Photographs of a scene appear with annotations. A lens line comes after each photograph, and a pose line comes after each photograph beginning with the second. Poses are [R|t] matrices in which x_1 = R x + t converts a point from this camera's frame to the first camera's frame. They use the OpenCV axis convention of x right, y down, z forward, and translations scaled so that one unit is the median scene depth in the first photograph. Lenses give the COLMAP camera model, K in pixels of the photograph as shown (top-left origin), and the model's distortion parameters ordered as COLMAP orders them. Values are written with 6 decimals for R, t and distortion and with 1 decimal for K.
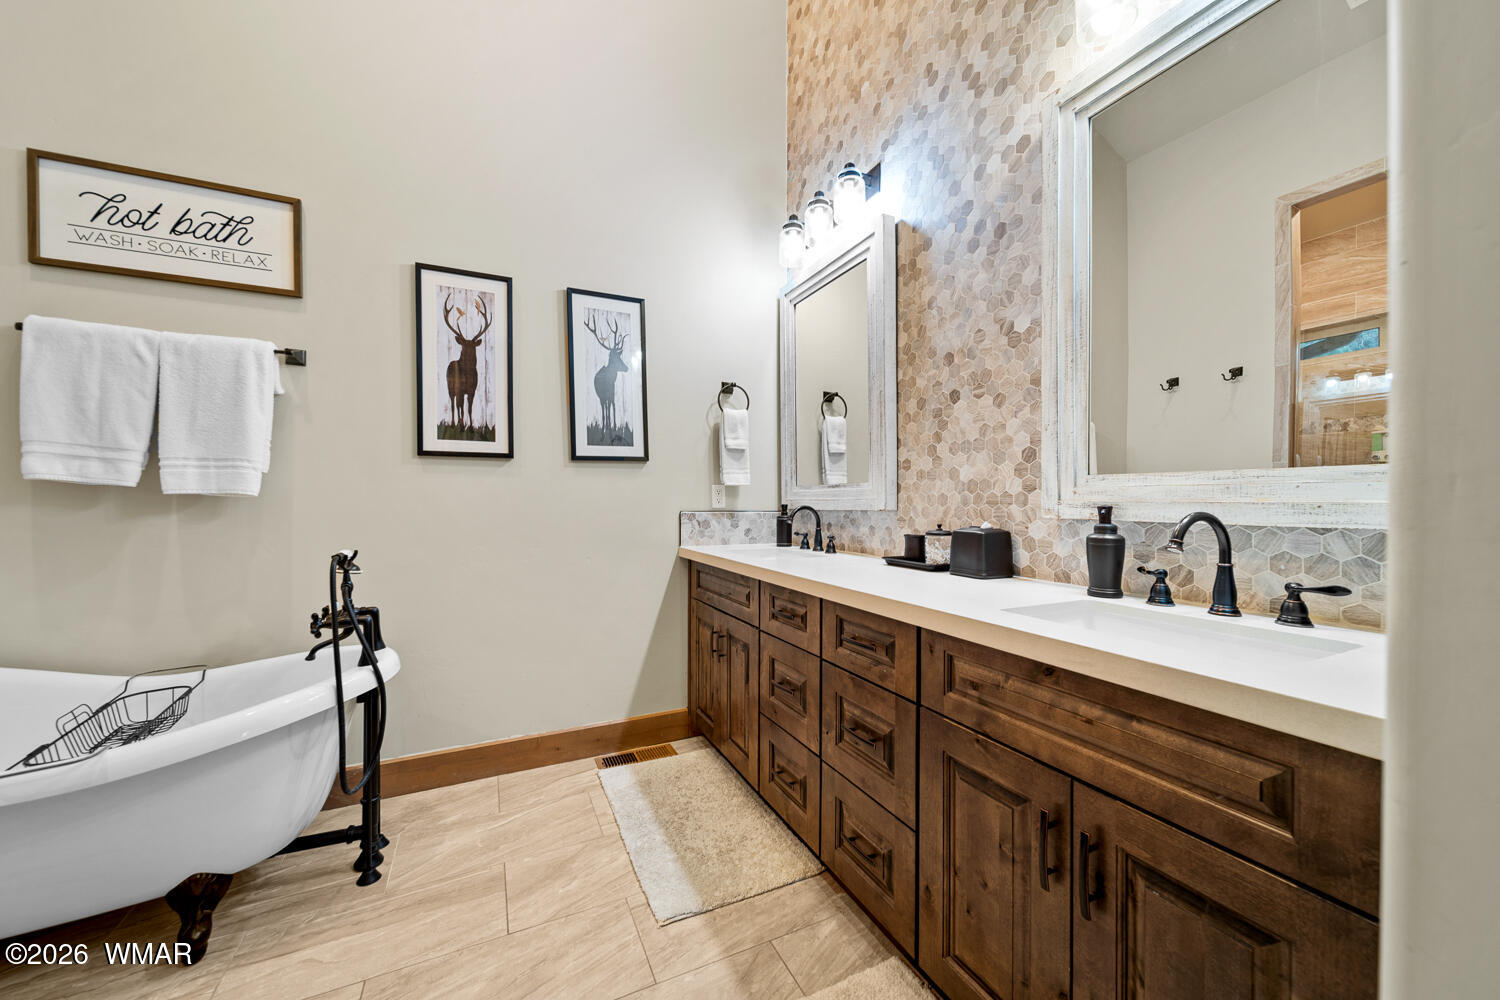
lens RADIAL K [[538.5, 0, 750.0], [0, 538.5, 508.0], [0, 0, 1]] dist [0.005463, -0.000414]
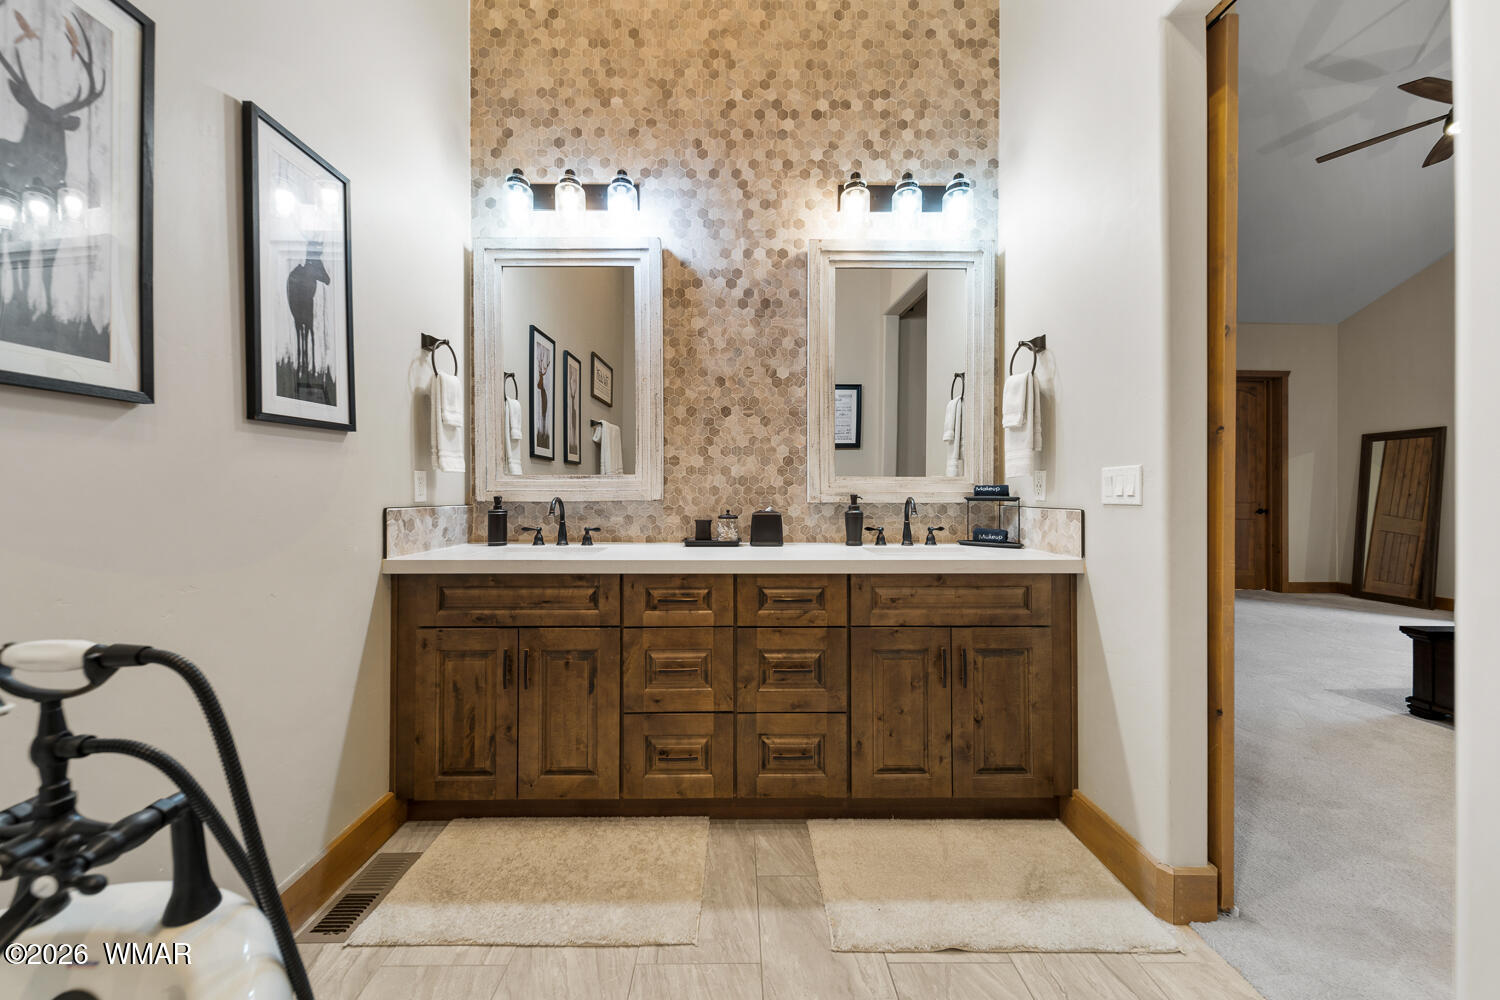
lens RADIAL K [[538.5, 0, 749.0], [0, 538.5, 489.5], [0, 0, 1]] dist [0.005463, -0.000414]
pose [[0.427192, 0.000137, 0.904161, -0.787369], [0.012852, 0.999898, -0.006224, -0.009795], [-0.904070, 0.014279, 0.427147, 0.402827]]
